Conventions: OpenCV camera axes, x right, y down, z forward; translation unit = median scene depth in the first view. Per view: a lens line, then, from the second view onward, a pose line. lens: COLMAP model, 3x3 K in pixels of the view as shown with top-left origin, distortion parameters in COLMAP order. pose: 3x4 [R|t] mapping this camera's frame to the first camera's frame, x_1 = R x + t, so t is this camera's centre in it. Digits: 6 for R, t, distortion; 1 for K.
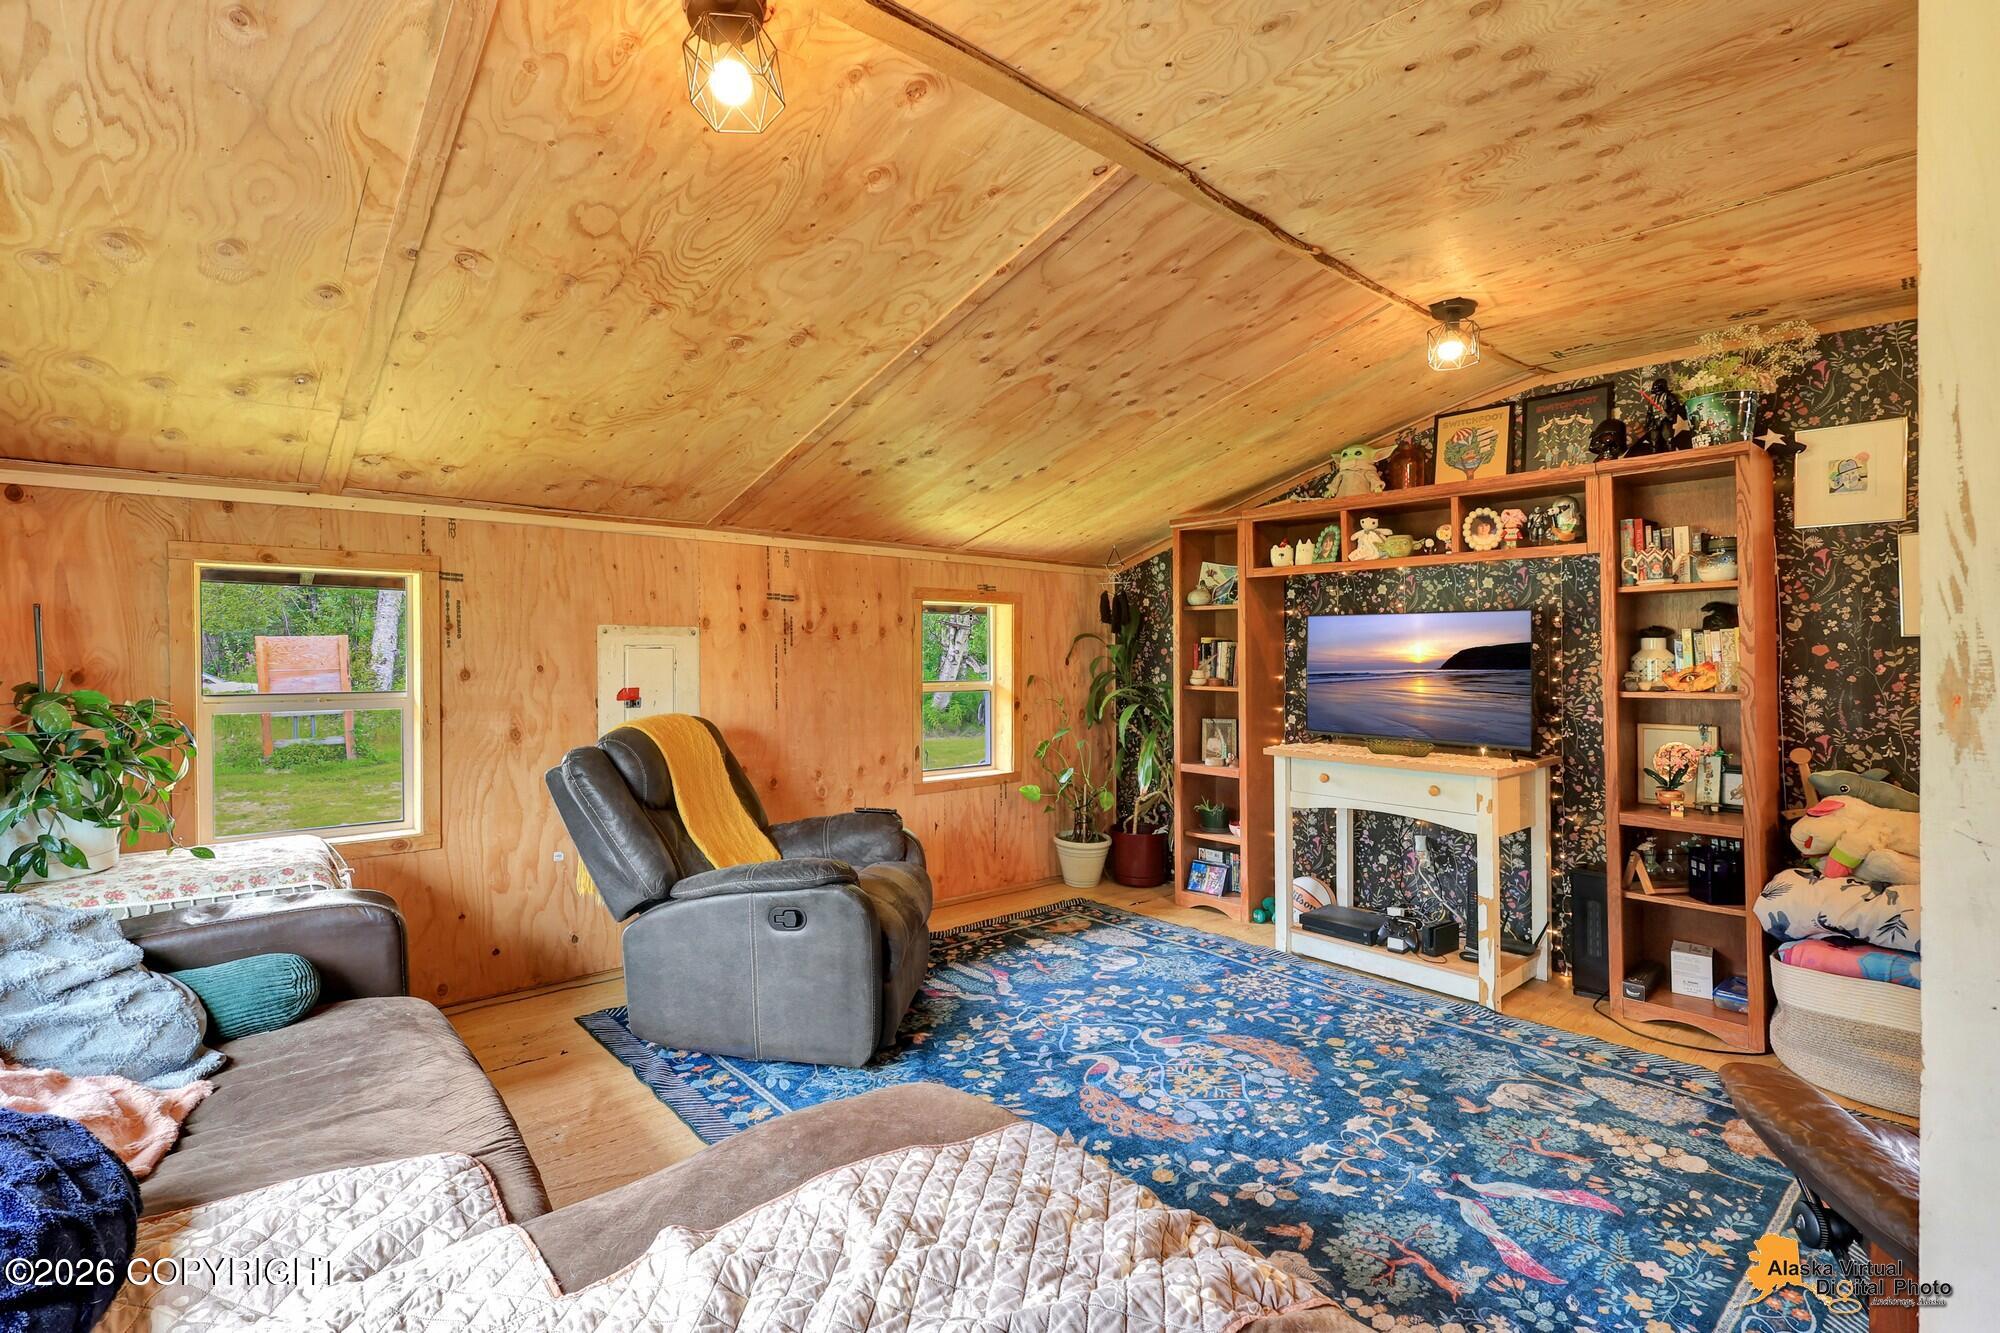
lens RADIAL K [[938.8, 0, 991.4], [0, 938.8, 659.4], [0, 0, 1]] dist [0.004223, 0.001152]
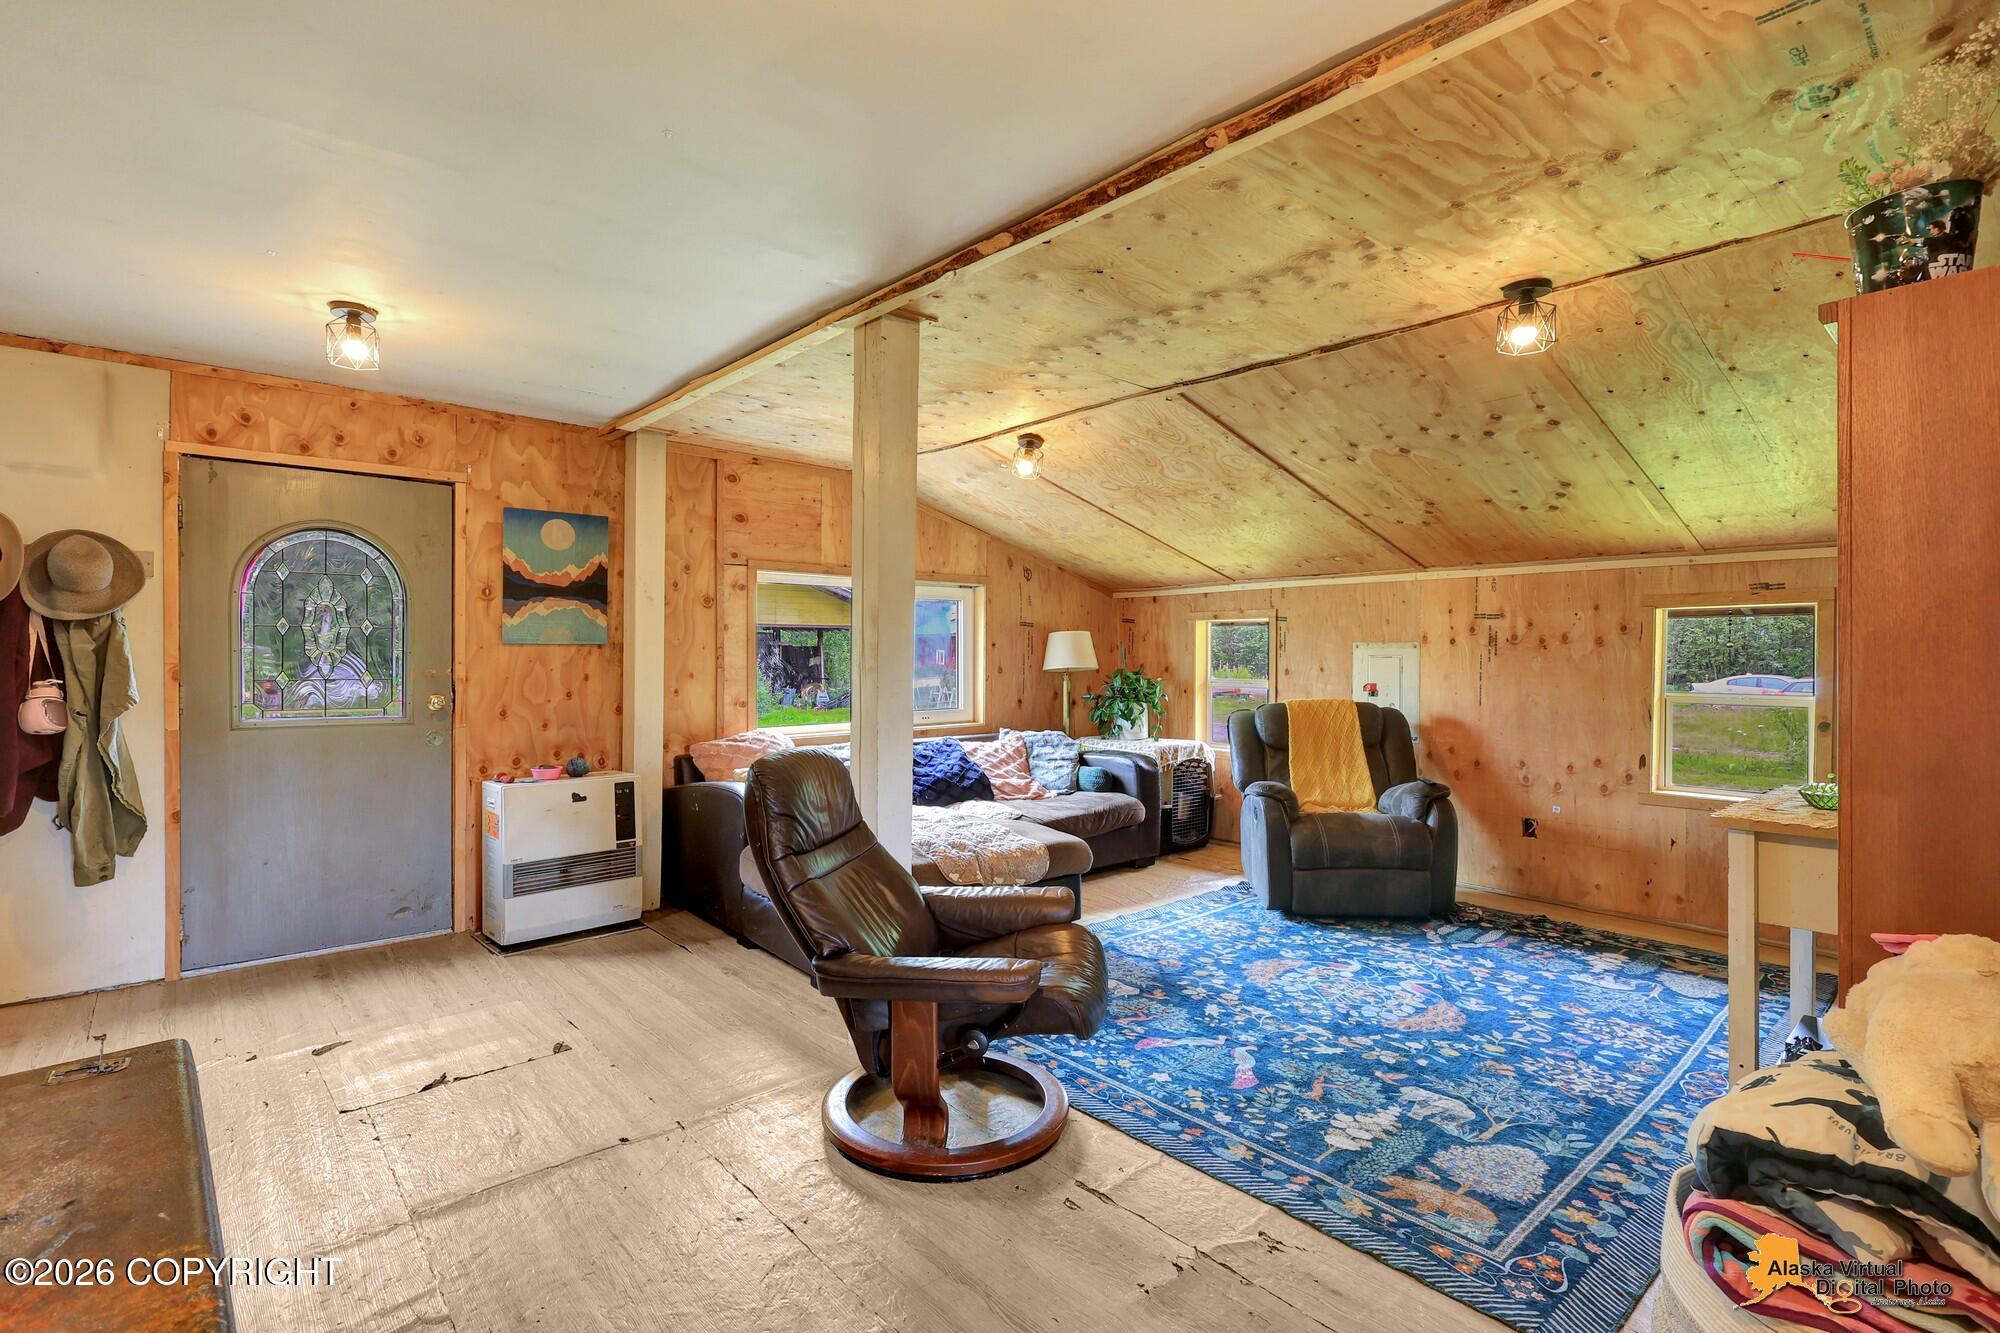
lens RADIAL K [[938.8, 0, 991.4], [0, 938.8, 659.4], [0, 0, 1]] dist [0.004223, 0.001152]
pose [[0.004297, -0.001001, -0.999990, 1.411232], [-0.010975, 0.999939, -0.001048, -0.000177], [0.999931, 0.010979, 0.004285, 0.469725]]
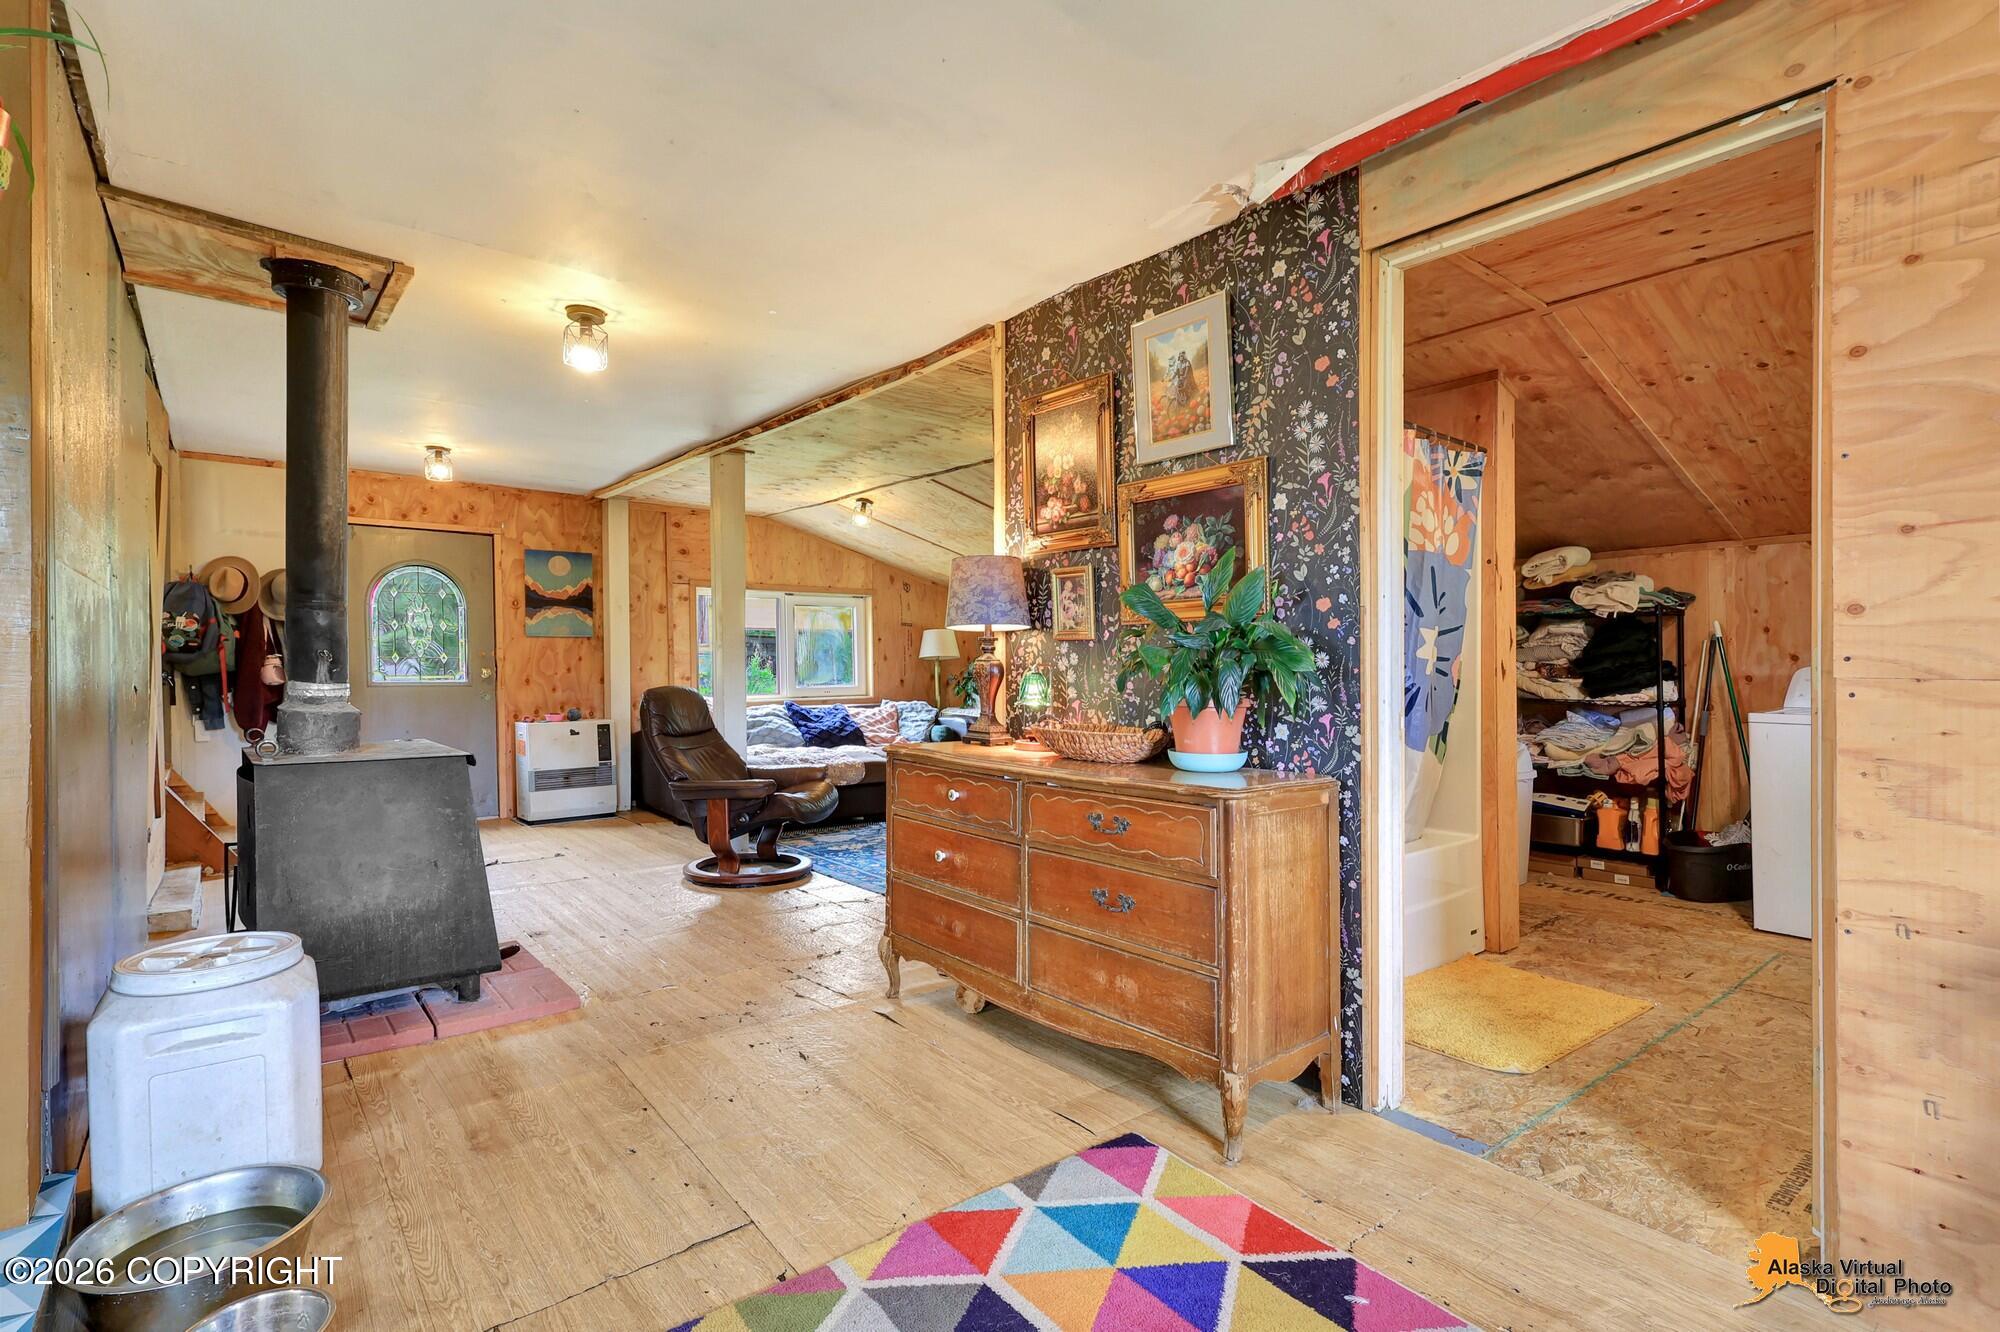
lens RADIAL K [[984.5, 0, 1007.2], [0, 984.5, 707.5], [0, 0, 1]] dist [0.003169, -0.000713]
pose [[-0.032893, 0.039553, -0.998676, 2.326542], [-0.009799, 0.999156, 0.039895, 0.049322], [0.999411, 0.011098, -0.032478, 0.975717]]
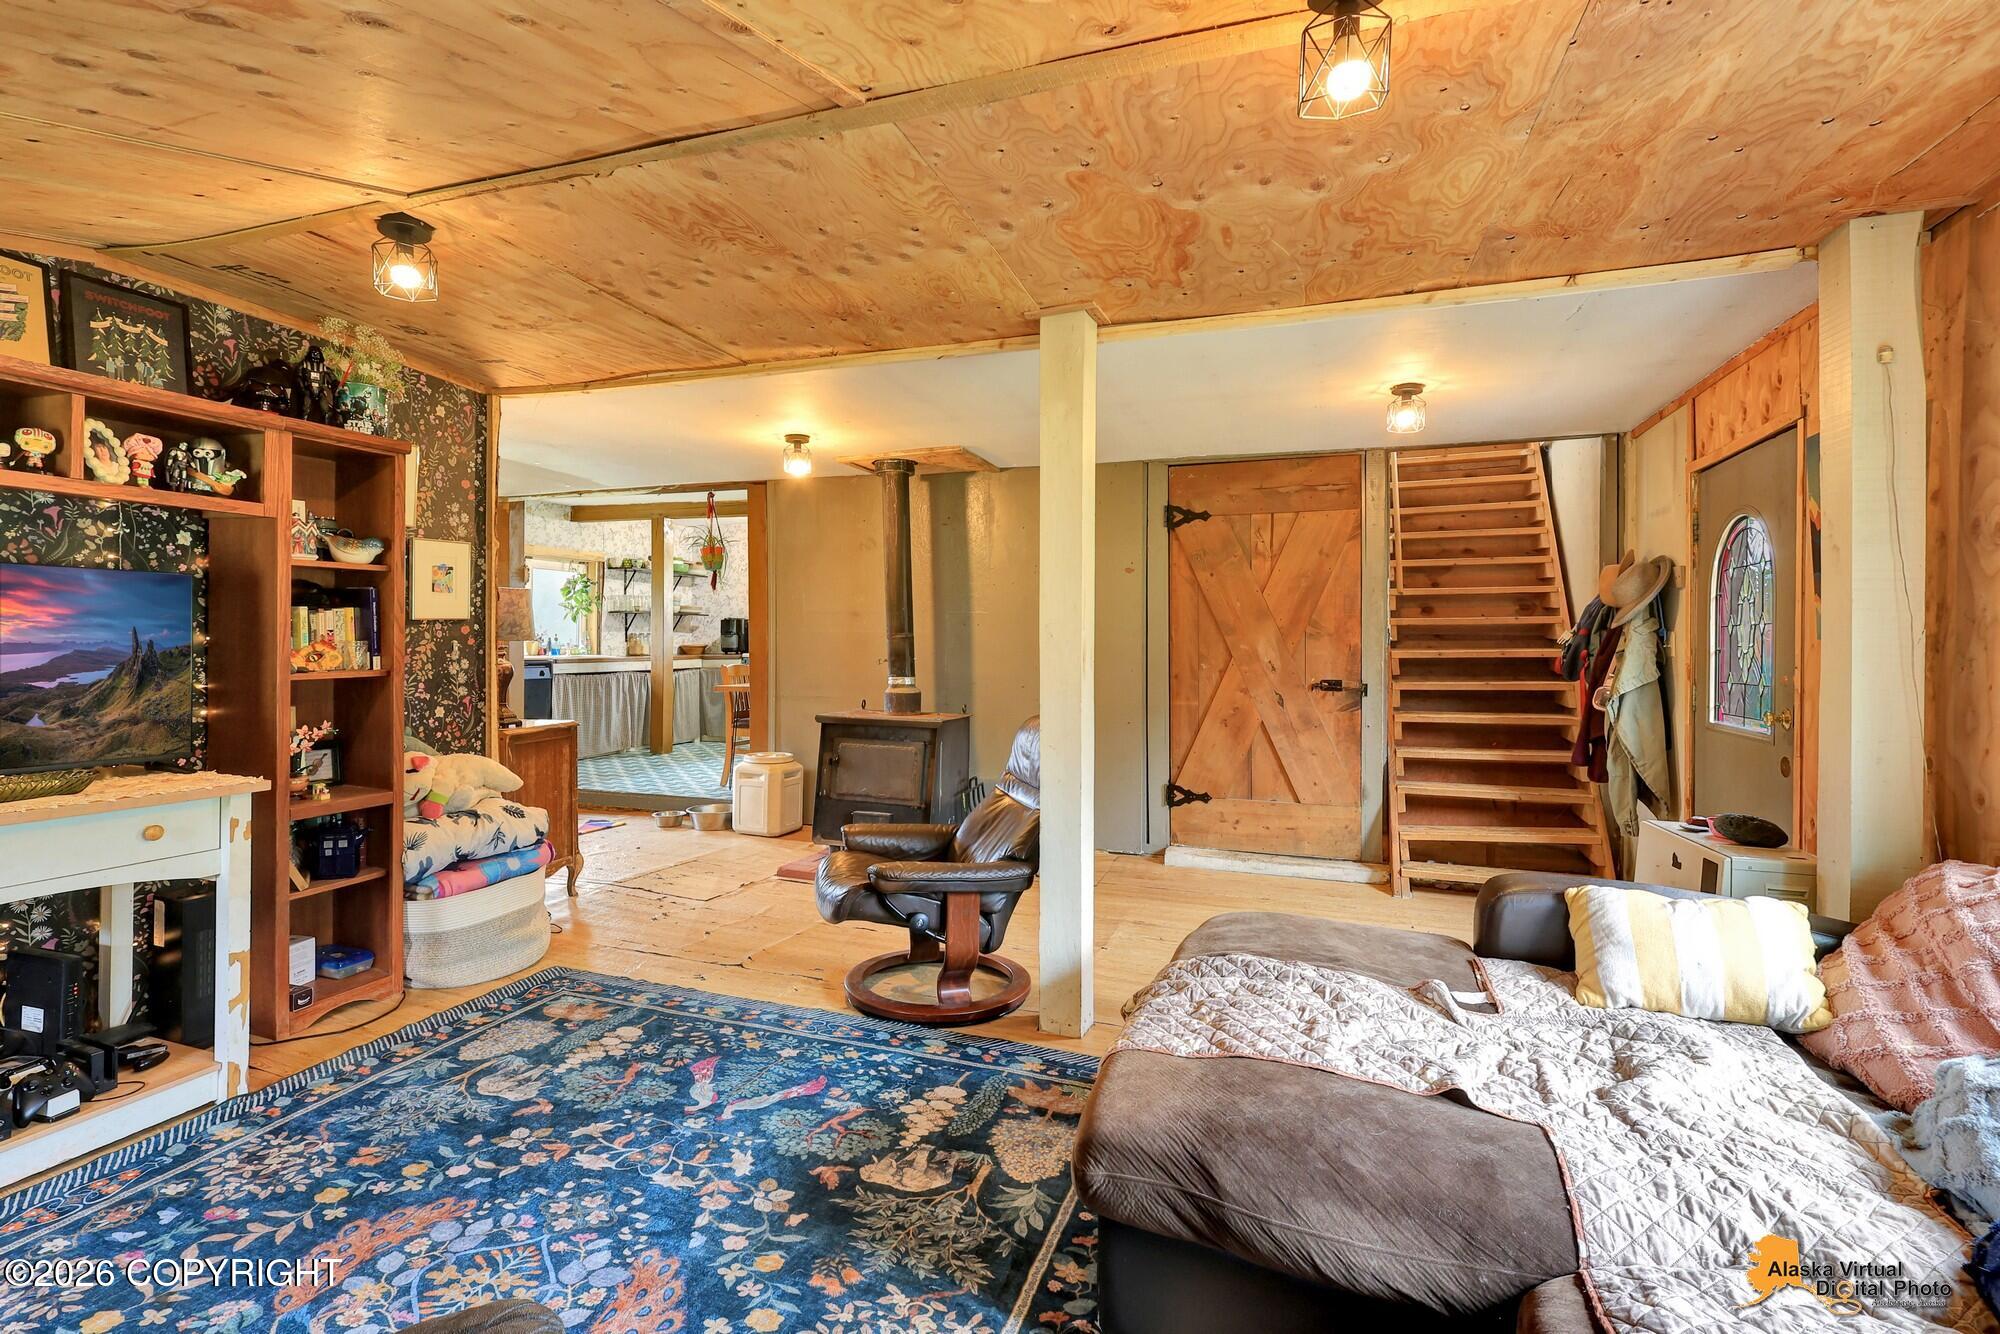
lens RADIAL K [[939.5, 0, 990.8], [0, 939.5, 622.5], [0, 0, 1]] dist [0.001008, 0.000113]
pose [[-0.495496, 0.009813, 0.868555, -0.498422], [-0.011017, 0.999785, -0.017581, -0.009162], [-0.868541, -0.018281, -0.495281, 0.958649]]
